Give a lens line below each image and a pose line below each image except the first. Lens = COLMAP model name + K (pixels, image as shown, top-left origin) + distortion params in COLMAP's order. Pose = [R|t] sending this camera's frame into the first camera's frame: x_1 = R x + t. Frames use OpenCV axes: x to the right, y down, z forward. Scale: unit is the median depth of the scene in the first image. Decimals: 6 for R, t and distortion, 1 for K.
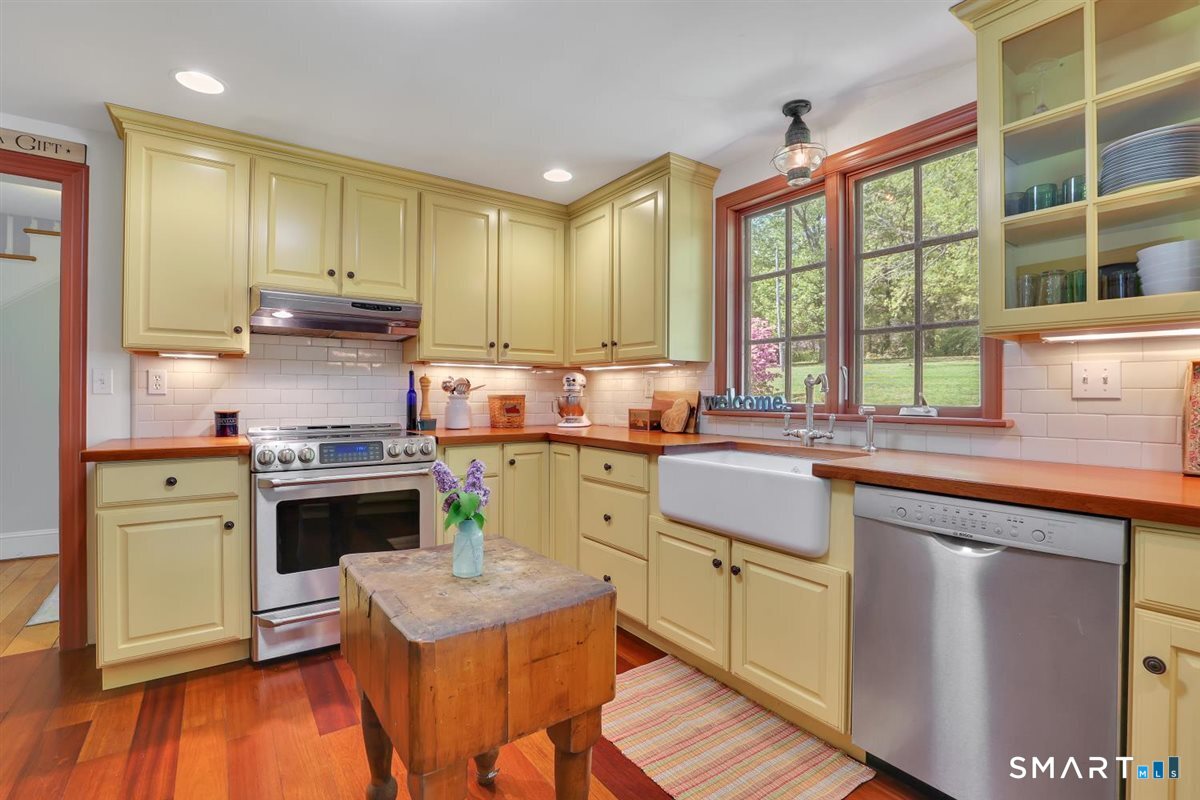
lens RADIAL K [[550.5, 0, 605.7], [0, 550.5, 394.0], [0, 0, 1]] dist [-0.027857, 0.002202]
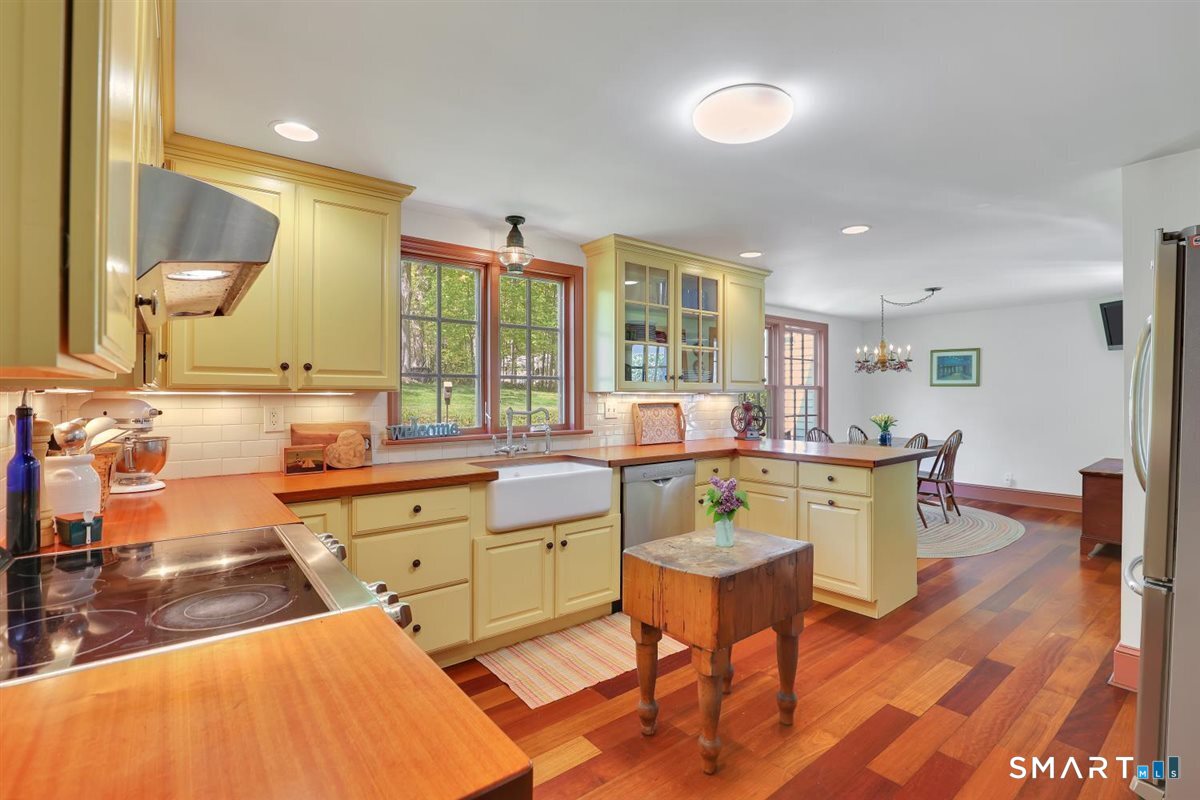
lens RADIAL K [[550.5, 0, 603.5], [0, 550.5, 396.2], [0, 0, 1]] dist [-0.027857, 0.002202]
pose [[-0.048022, -0.006001, 0.998828, -0.848910], [0.001614, 0.999980, 0.006086, -0.057586], [-0.998845, 0.001904, -0.048012, 0.654566]]
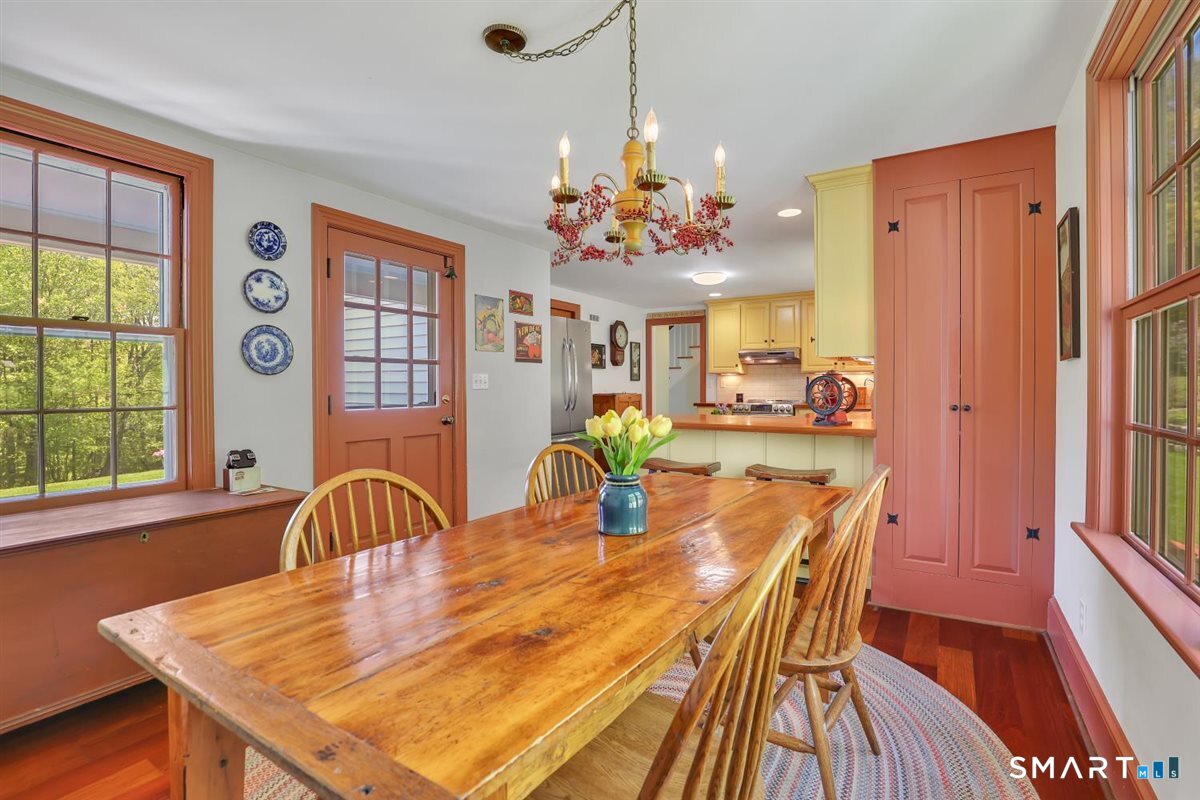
lens RADIAL K [[550.5, 0, 597.8], [0, 550.5, 396.1], [0, 0, 1]] dist [-0.027857, 0.002202]
pose [[0.373799, 0.012728, -0.927422, 1.553869], [0.006921, 0.999840, 0.016512, -0.006263], [0.927484, -0.012591, 0.373651, -0.685709]]
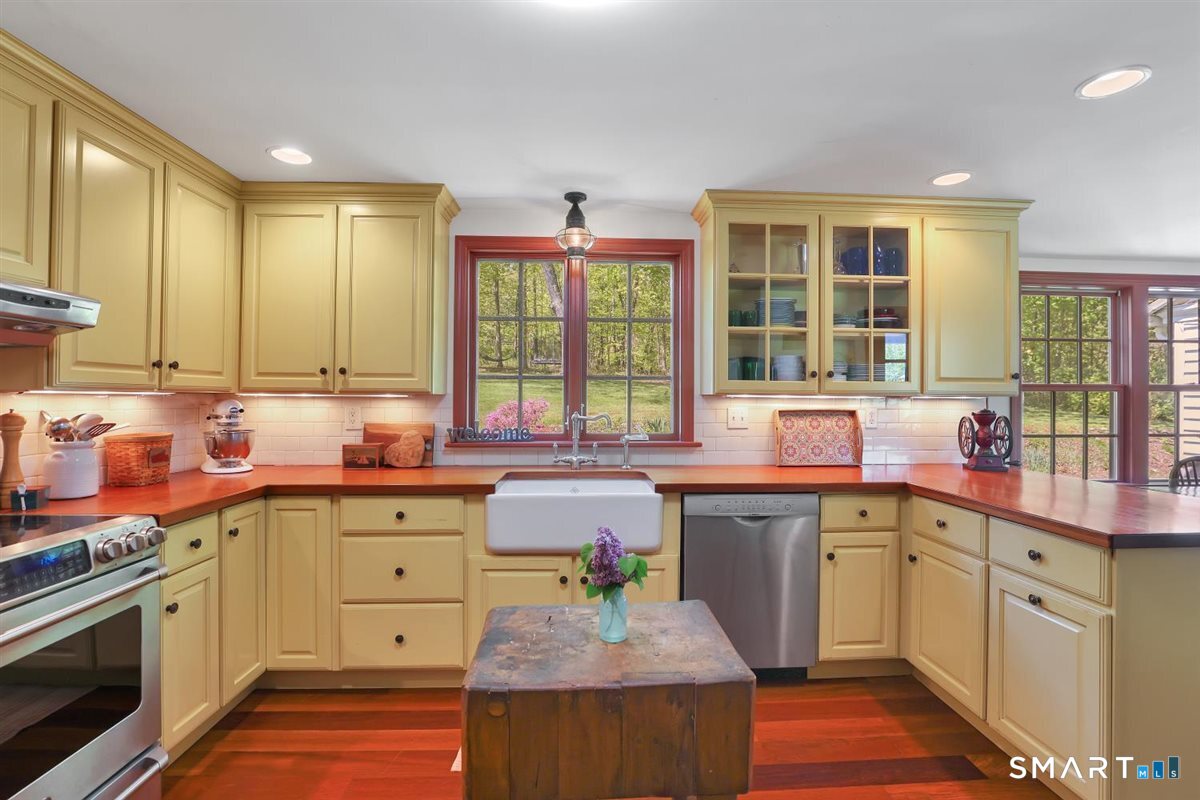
lens RADIAL K [[550.5, 0, 606.3], [0, 550.5, 394.3], [0, 0, 1]] dist [-0.027857, 0.002202]
pose [[0.544532, 0.003198, 0.838734, -0.511053], [-0.001560, 0.999995, -0.002800, -0.057353], [-0.838738, 0.000217, 0.544535, 0.204480]]
